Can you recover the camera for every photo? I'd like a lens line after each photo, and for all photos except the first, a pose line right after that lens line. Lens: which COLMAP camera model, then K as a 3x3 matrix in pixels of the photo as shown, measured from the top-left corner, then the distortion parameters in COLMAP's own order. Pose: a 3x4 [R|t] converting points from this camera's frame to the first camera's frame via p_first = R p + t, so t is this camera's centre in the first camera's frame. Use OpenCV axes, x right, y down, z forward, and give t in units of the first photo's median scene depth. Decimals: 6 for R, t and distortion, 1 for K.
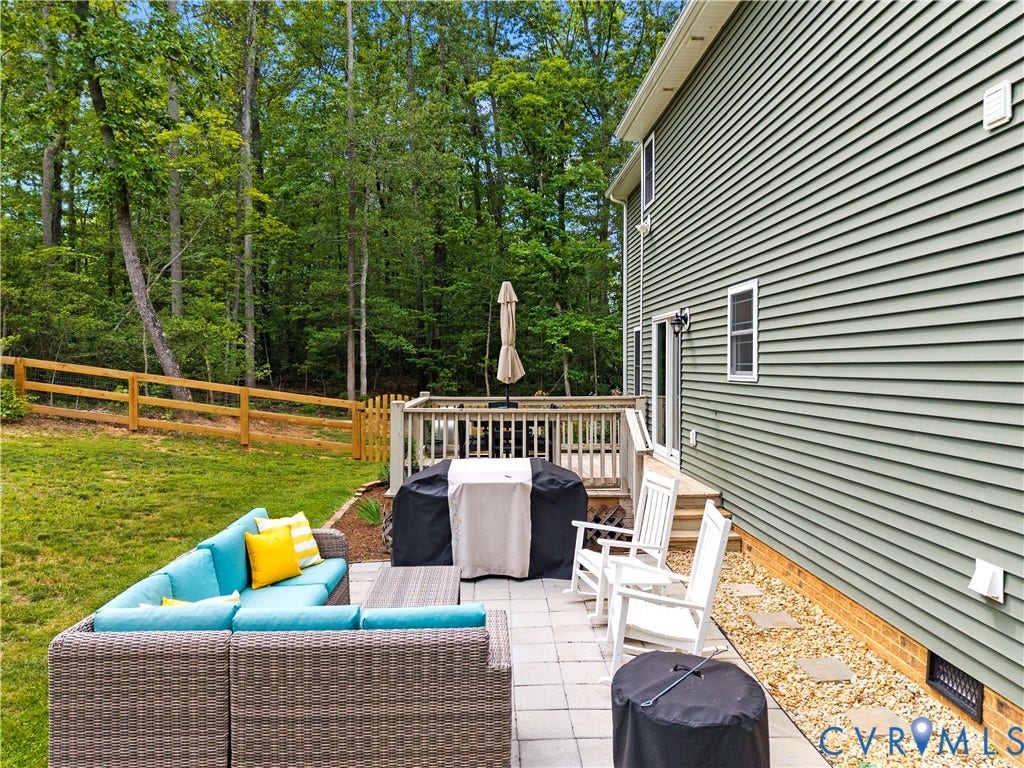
lens RADIAL K [[691.2, 0, 510.0], [0, 691.2, 413.6], [0, 0, 1]] dist [0.025564, -0.000414]
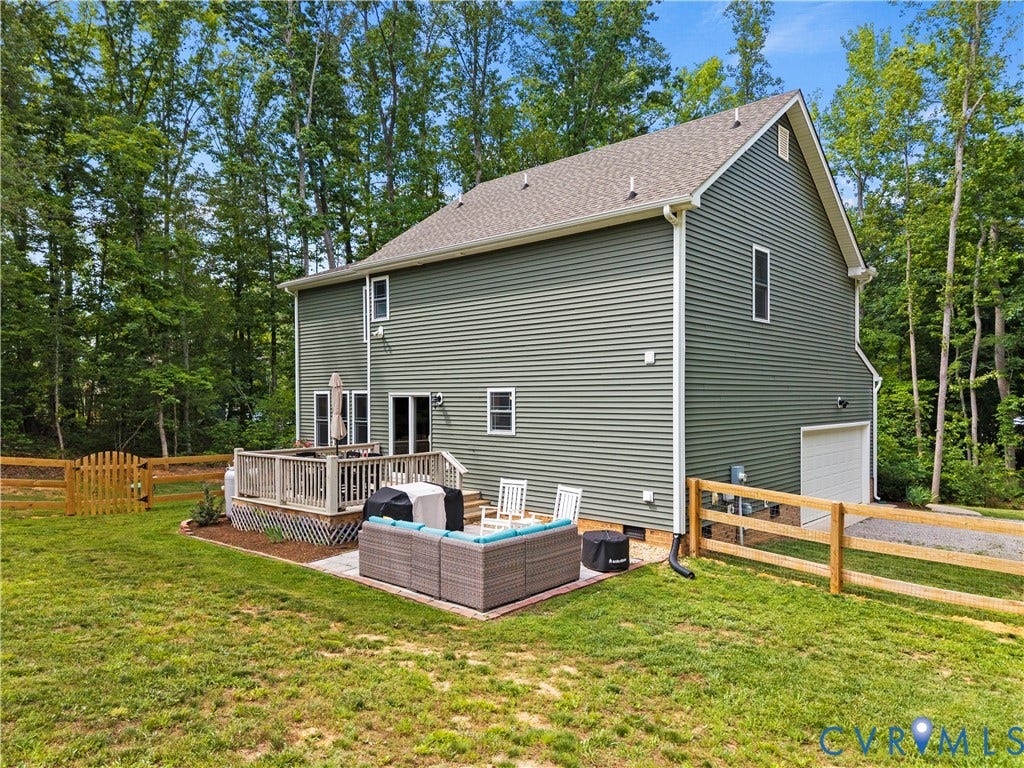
lens RADIAL K [[691.2, 0, 510.0], [0, 691.2, 413.6], [0, 0, 1]] dist [0.025564, -0.000414]
pose [[0.702161, -0.018681, 0.711773, -1.049721], [0.052570, 0.998288, -0.025660, -0.053418], [-0.710075, 0.055435, 0.701941, -0.434331]]
